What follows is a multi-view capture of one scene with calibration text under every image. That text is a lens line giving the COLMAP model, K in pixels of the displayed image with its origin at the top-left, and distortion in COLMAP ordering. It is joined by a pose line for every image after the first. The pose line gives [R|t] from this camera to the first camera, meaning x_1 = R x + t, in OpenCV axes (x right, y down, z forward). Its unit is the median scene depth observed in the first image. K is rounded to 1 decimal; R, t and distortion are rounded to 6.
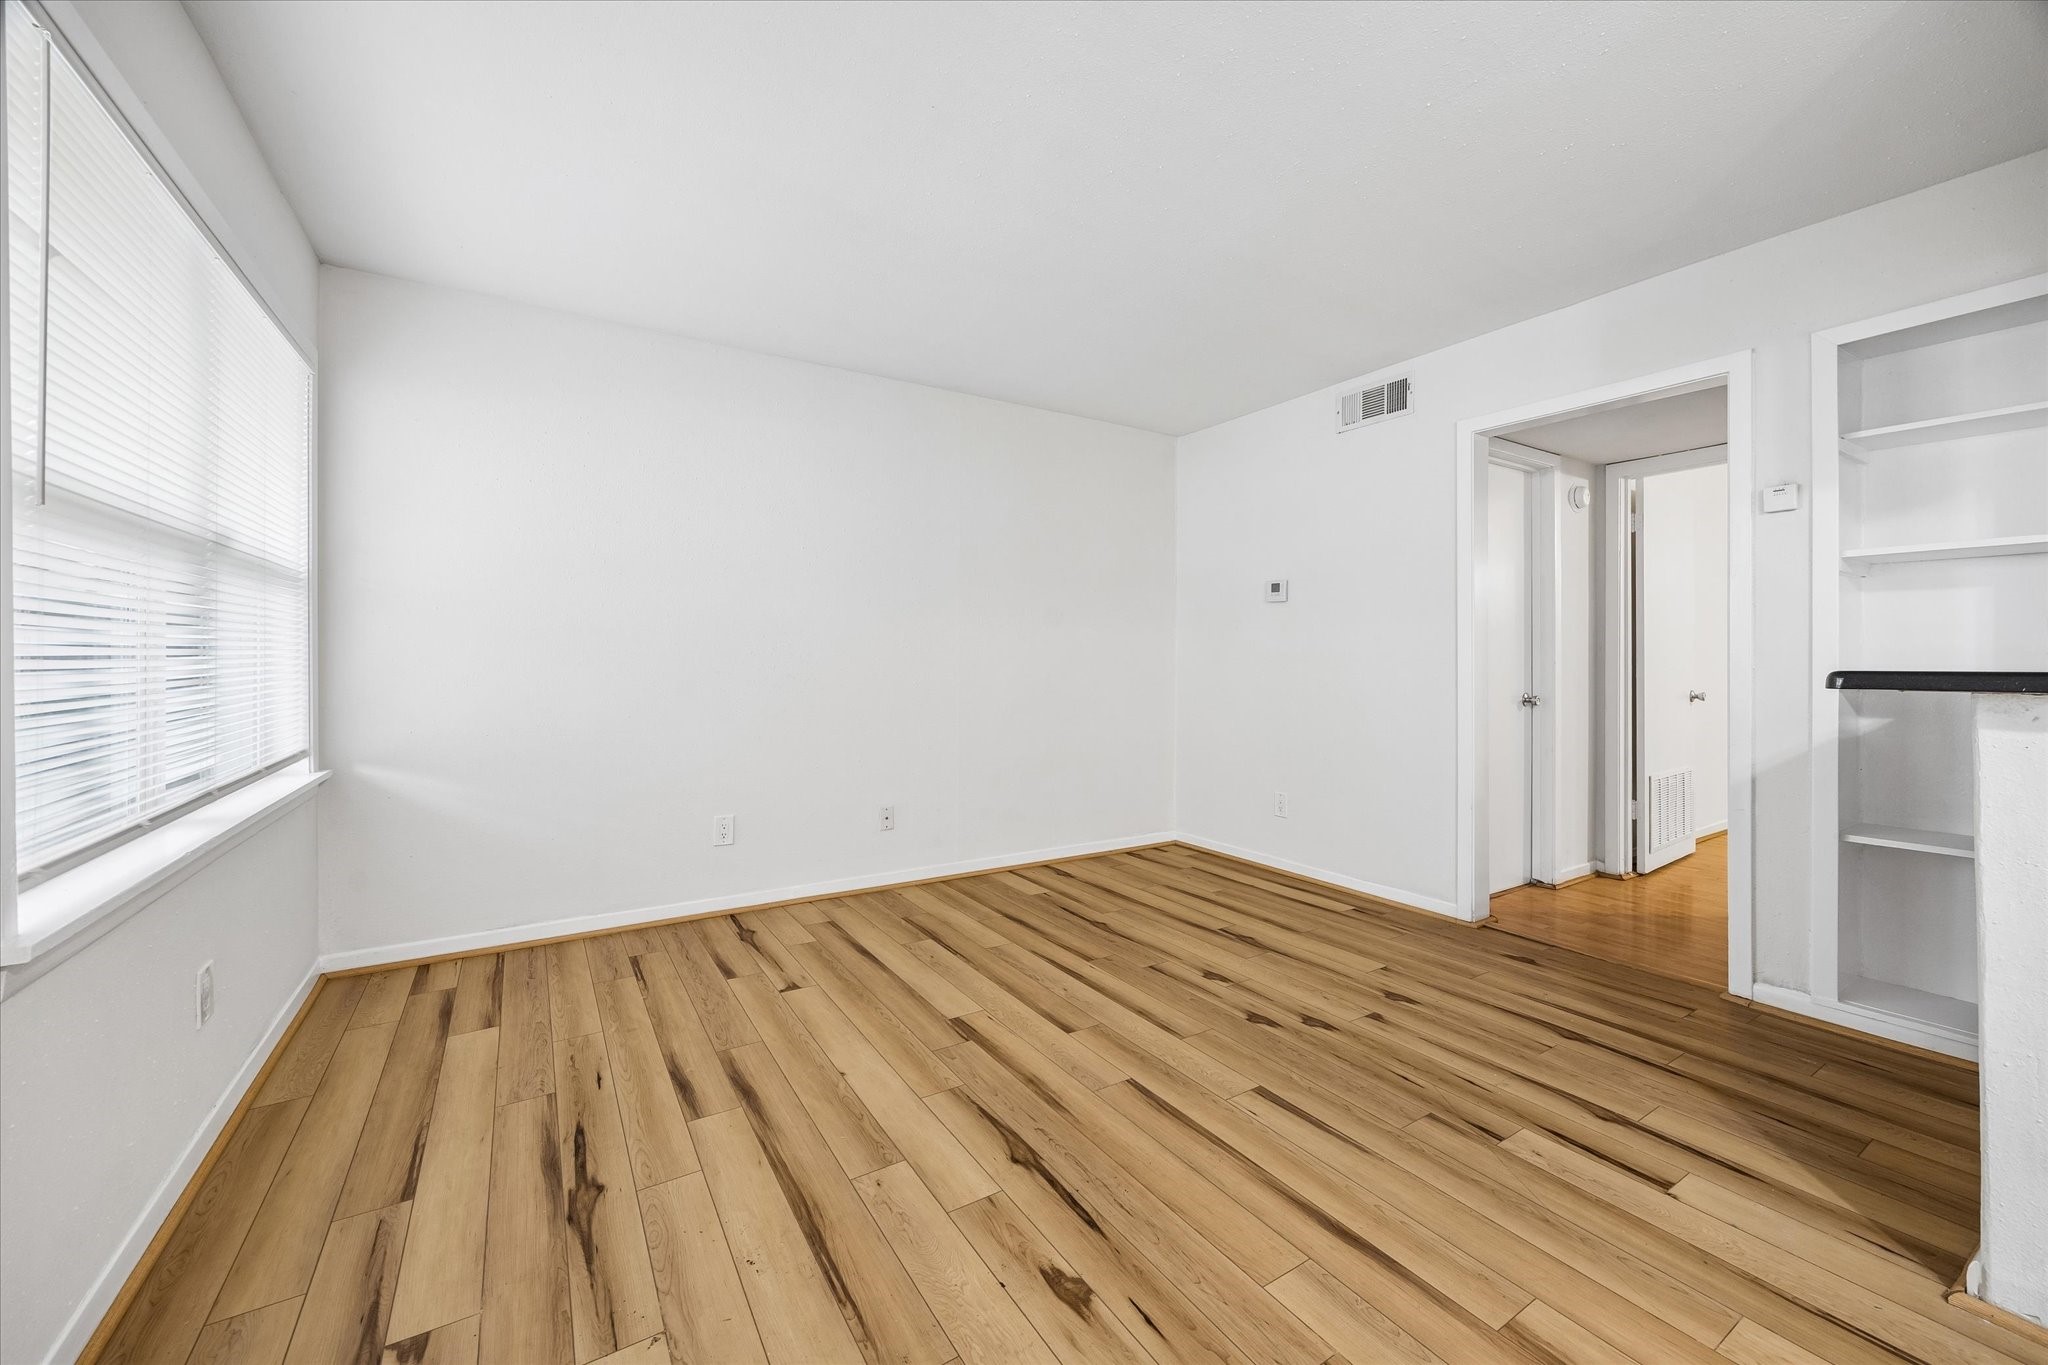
lens RADIAL K [[786.2, 0, 1028.8], [0, 786.2, 662.4], [0, 0, 1]] dist [-0.004221, 0.000345]
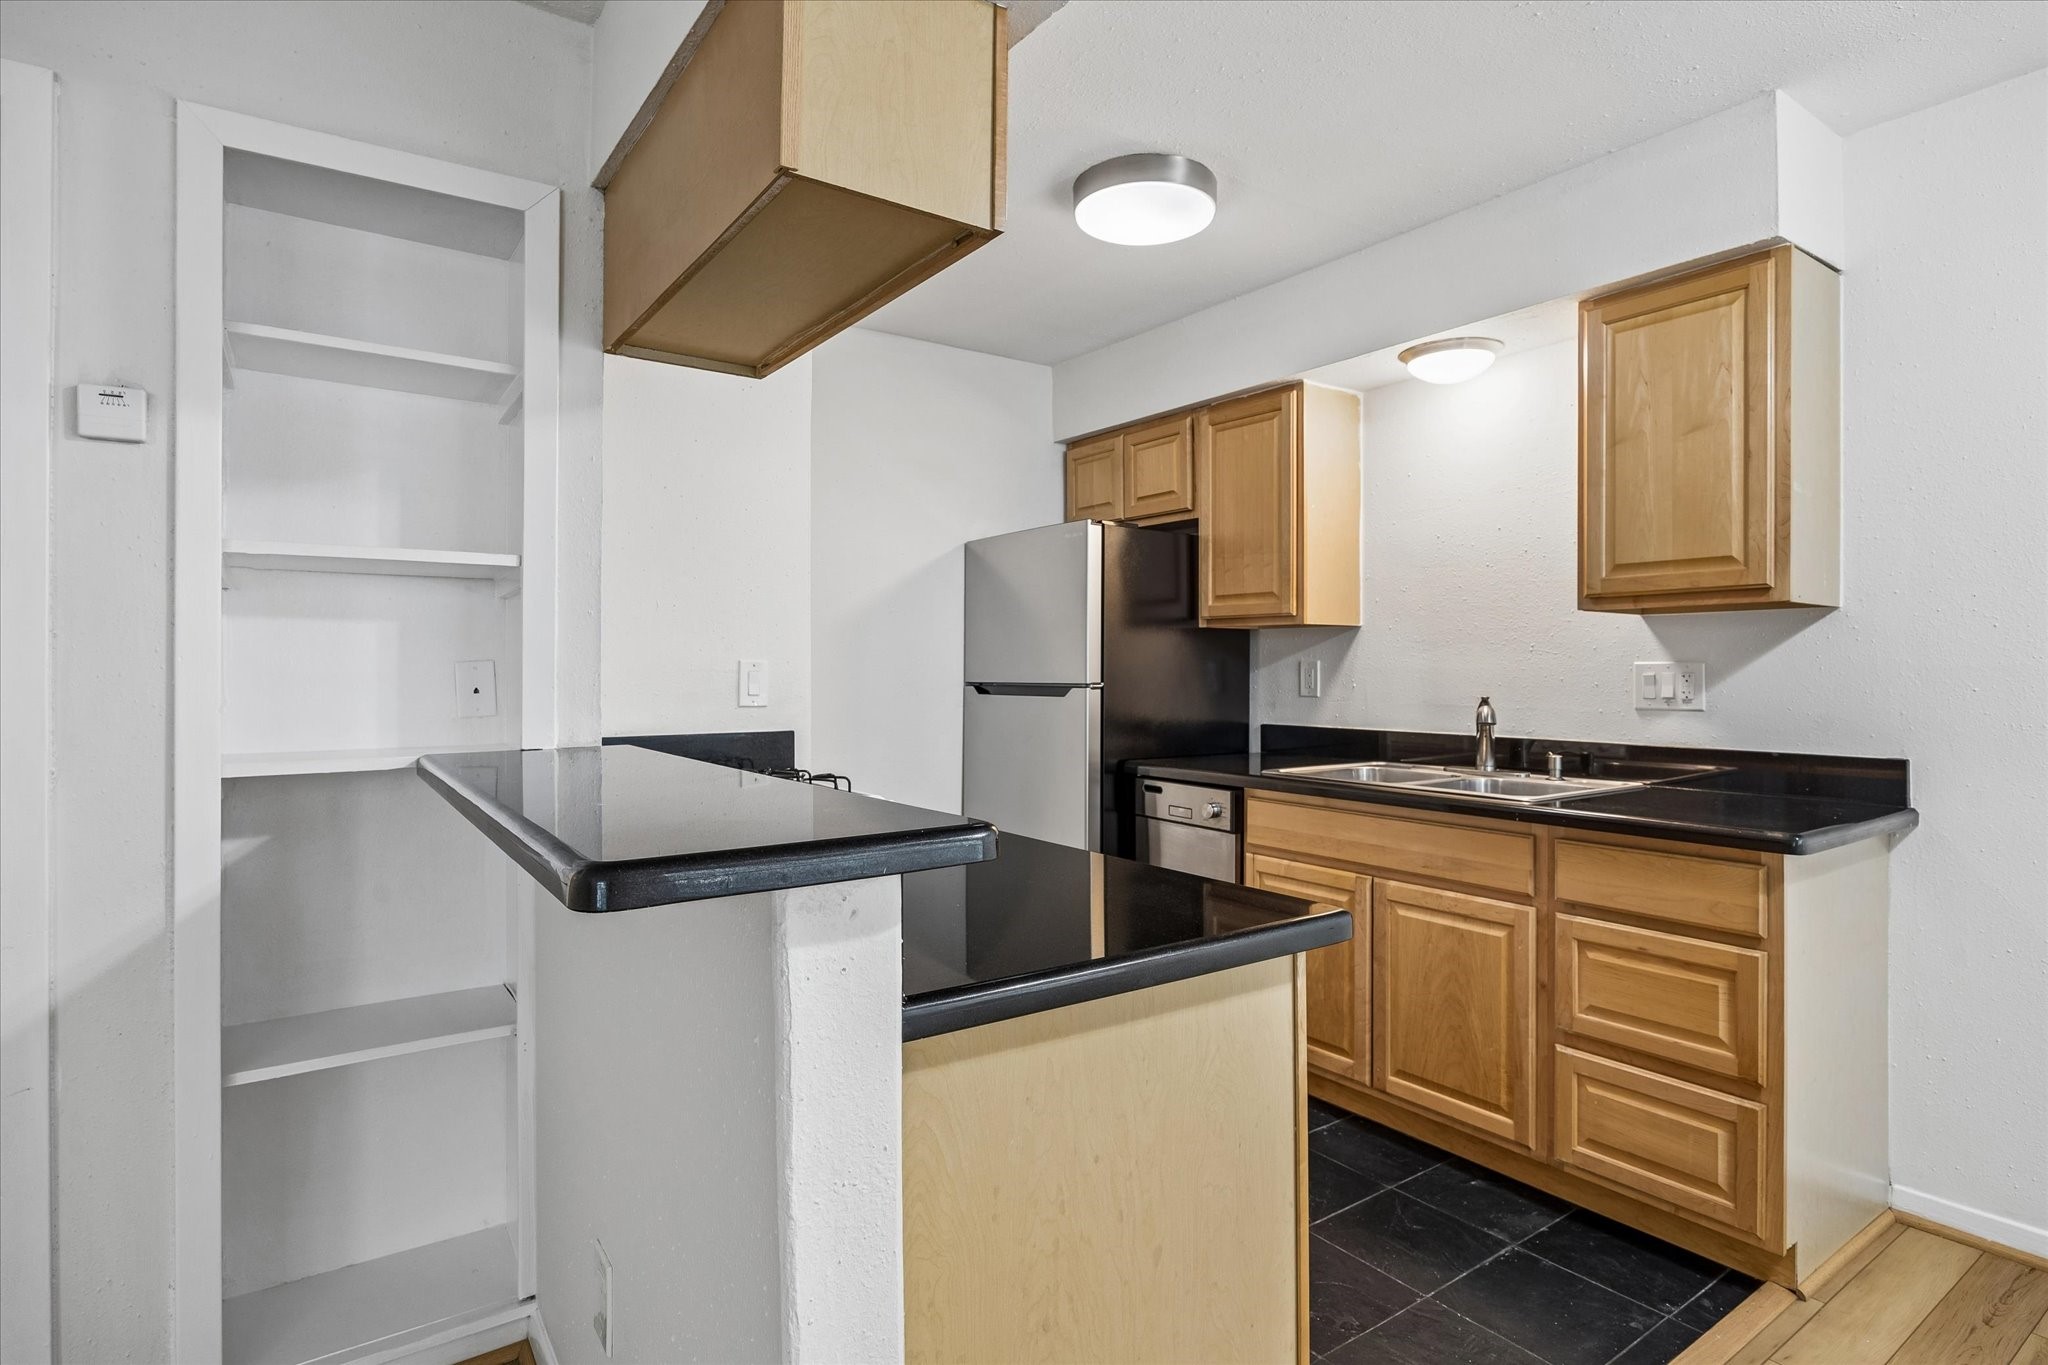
lens RADIAL K [[1053.5, 0, 1048.9], [0, 1053.5, 668.0], [0, 0, 1]] dist [-0.011803, 0.002465]
pose [[-0.065192, 0.000531, 0.997873, 0.323601], [0.007381, 0.999973, -0.000050, -0.056472], [-0.997845, 0.007362, -0.065195, 0.532666]]
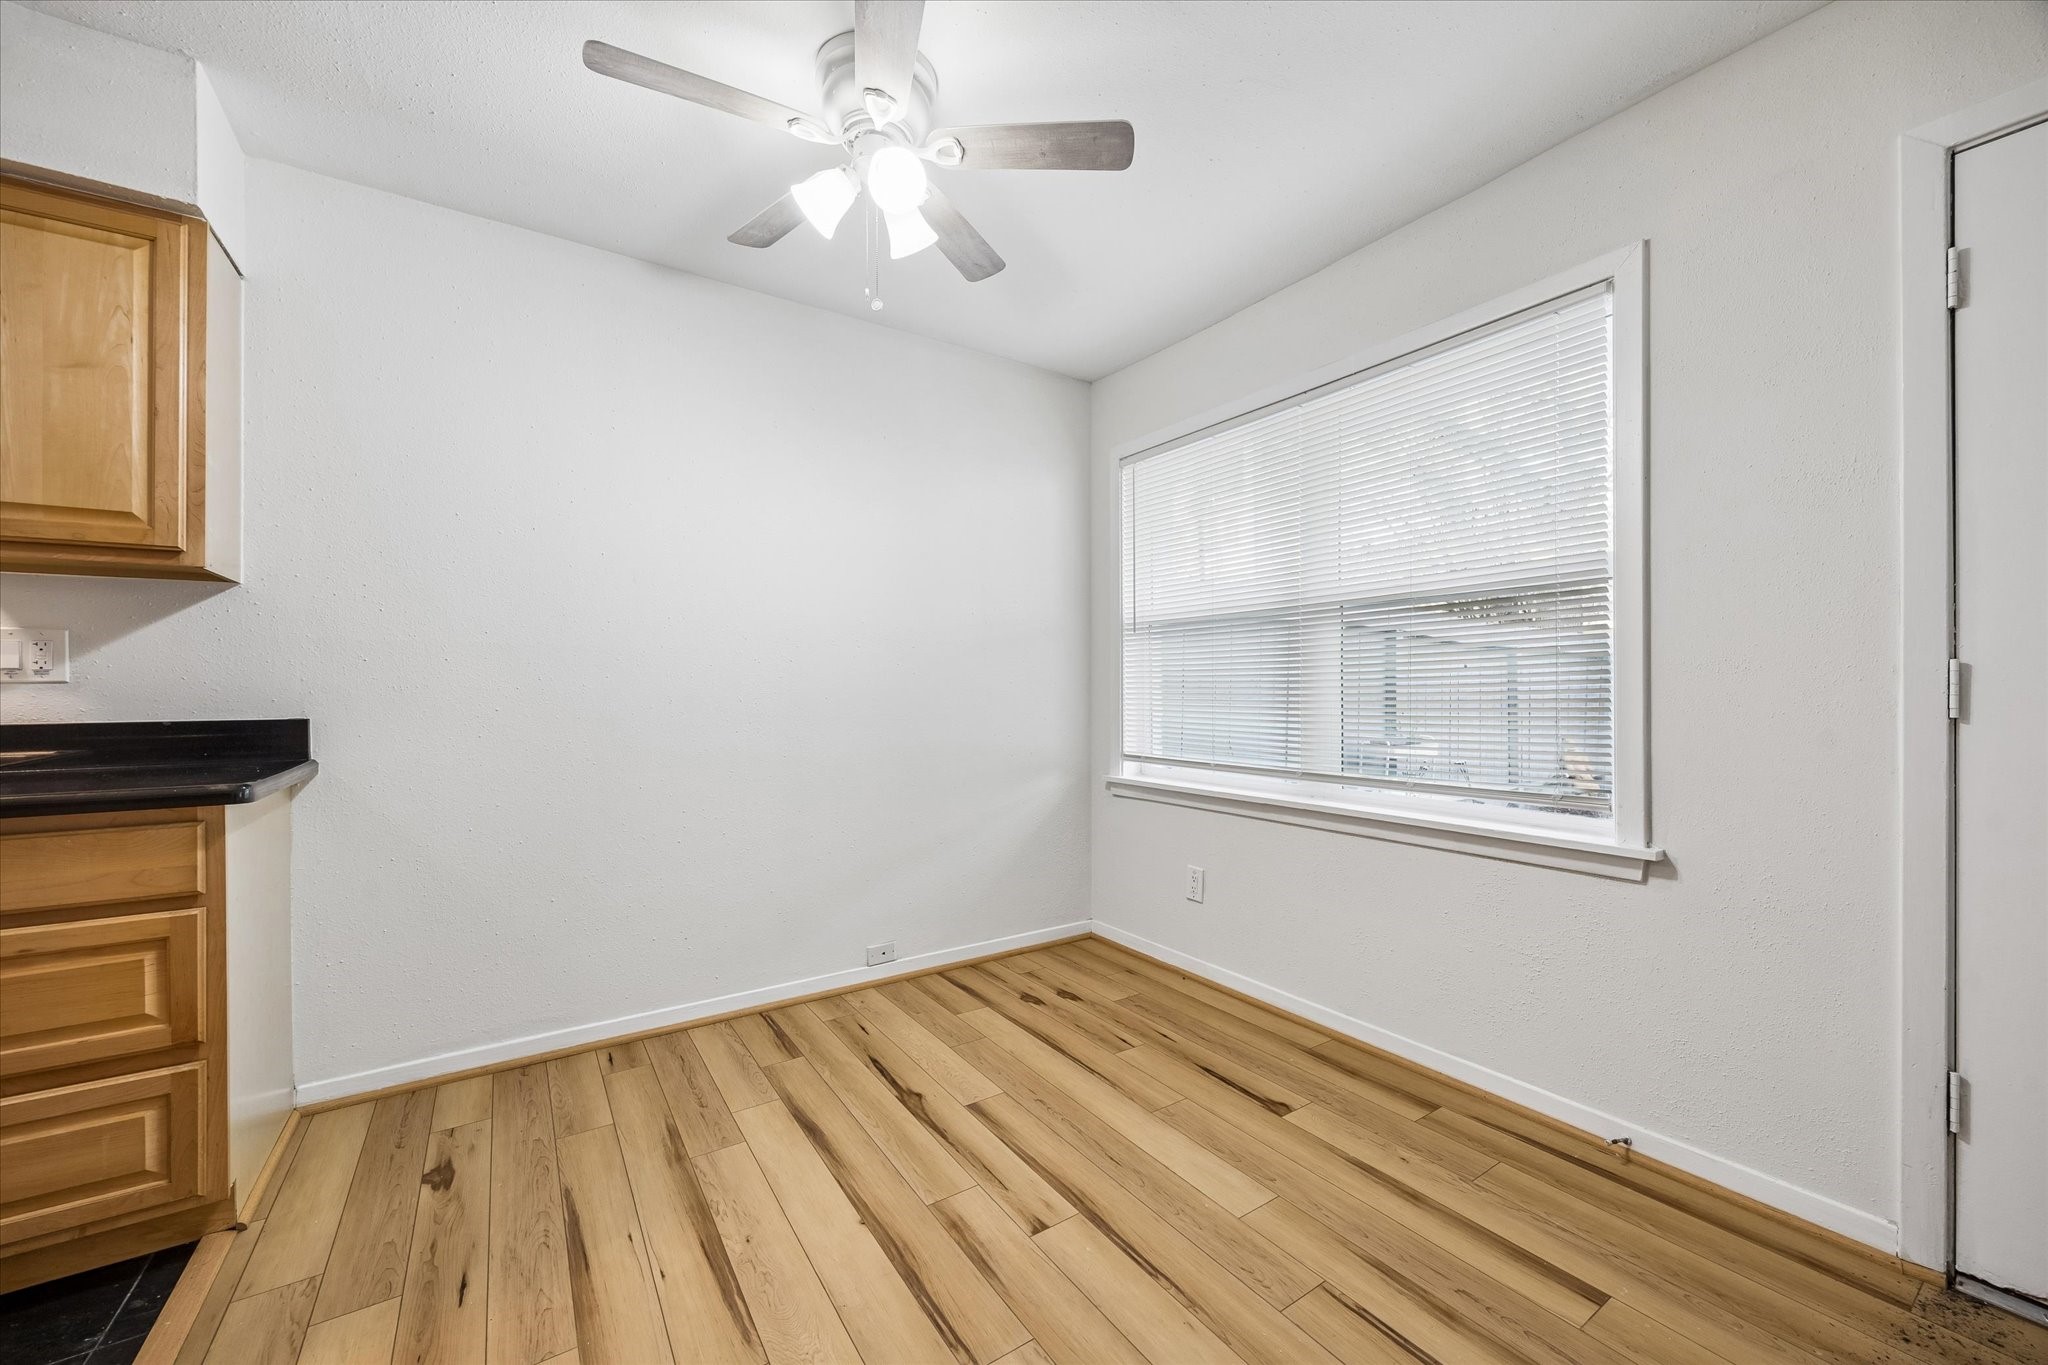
lens RADIAL K [[786.2, 0, 1030.1], [0, 786.2, 687.7], [0, 0, 1]] dist [-0.004221, 0.000345]
pose [[-0.999517, 0.002679, -0.030949, 0.492554], [0.002472, 0.999974, 0.006725, 0.000631], [0.030966, 0.006645, -0.999498, 0.555616]]
